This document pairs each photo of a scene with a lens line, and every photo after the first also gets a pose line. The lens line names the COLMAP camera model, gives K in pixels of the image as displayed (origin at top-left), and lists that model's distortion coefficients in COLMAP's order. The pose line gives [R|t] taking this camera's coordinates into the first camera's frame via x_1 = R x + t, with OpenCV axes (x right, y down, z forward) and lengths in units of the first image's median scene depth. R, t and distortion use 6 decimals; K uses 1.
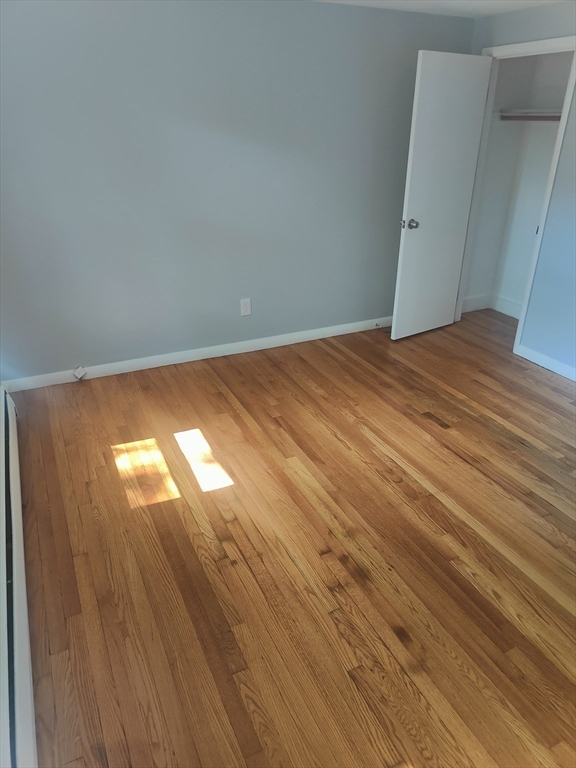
lens RADIAL K [[538.0, 0, 289.2], [0, 538.0, 384.9], [0, 0, 1]] dist [0.010226, 0.001533]
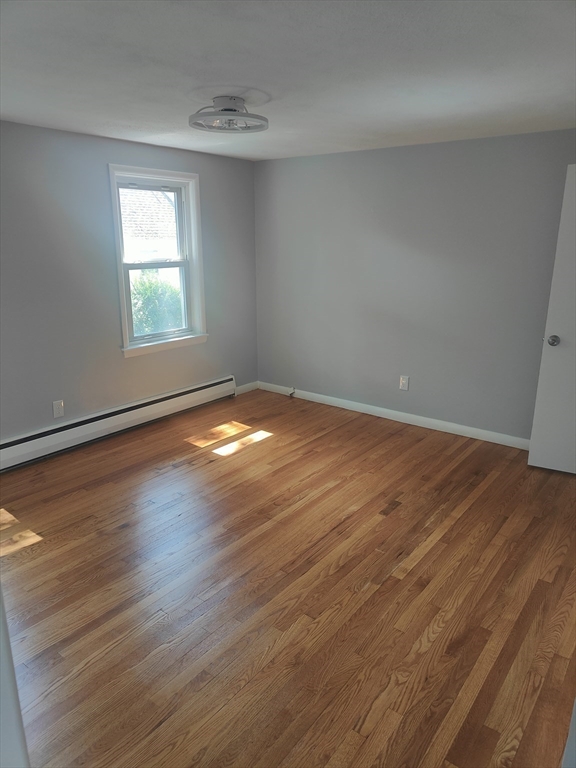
lens RADIAL K [[538.0, 0, 289.8], [0, 538.0, 384.3], [0, 0, 1]] dist [0.010226, 0.001533]
pose [[0.429006, 0.230938, -0.873282, 0.971481], [-0.401237, 0.914877, 0.044826, -0.110518], [0.809297, 0.331163, 0.485149, 0.267634]]
